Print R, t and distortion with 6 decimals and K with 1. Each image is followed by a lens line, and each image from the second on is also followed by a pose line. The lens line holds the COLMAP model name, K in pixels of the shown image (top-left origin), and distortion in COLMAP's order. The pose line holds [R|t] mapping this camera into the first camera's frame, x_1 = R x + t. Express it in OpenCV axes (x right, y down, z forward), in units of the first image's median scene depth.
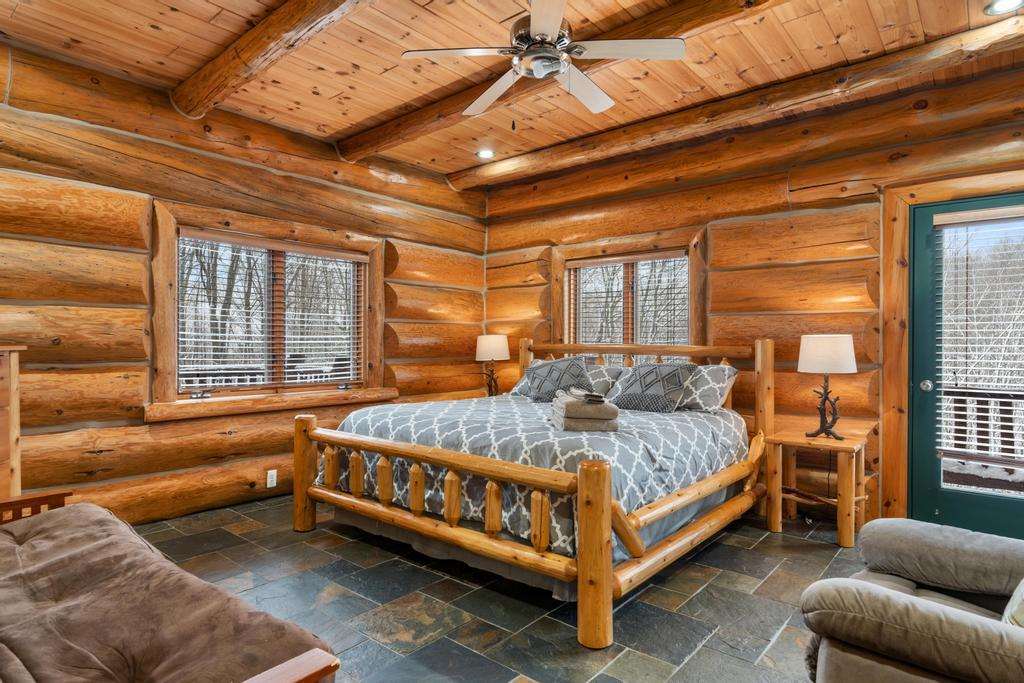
lens RADIAL K [[573.2, 0, 511.1], [0, 573.2, 338.9], [0, 0, 1]] dist [0.005805, 0.000490]
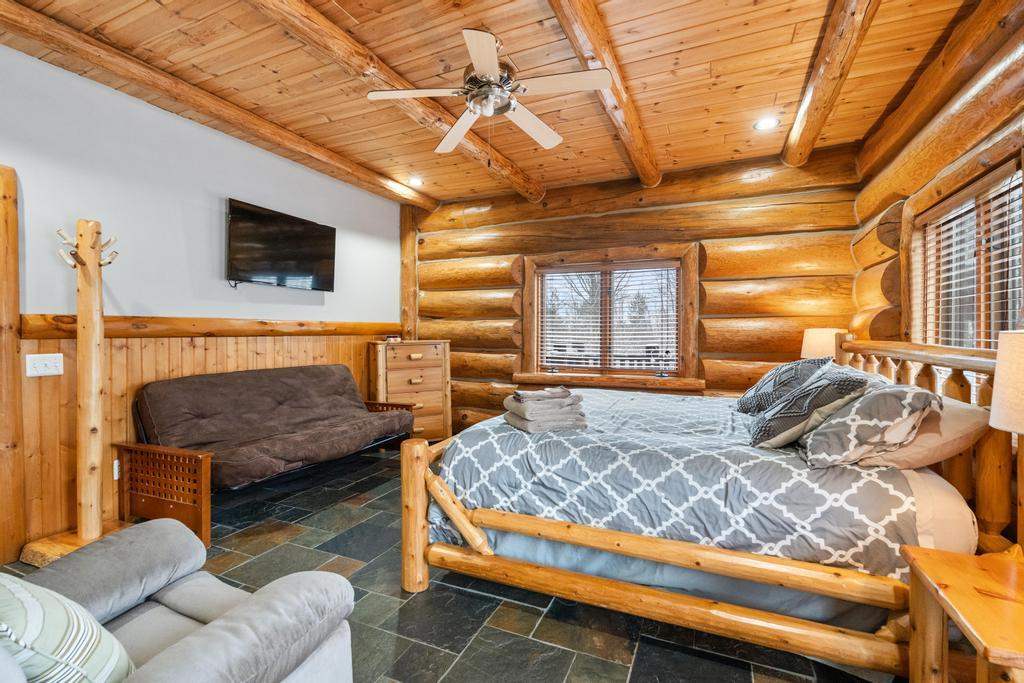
lens RADIAL K [[454.4, 0, 513.3], [0, 454.4, 342.6], [0, 0, 1]] dist [-0.003719, 0.000541]
pose [[0.280347, 0.015017, -0.959781, 0.676144], [0.009554, 0.999784, 0.018433, -0.005051], [0.959851, -0.014337, 0.280143, 0.559941]]
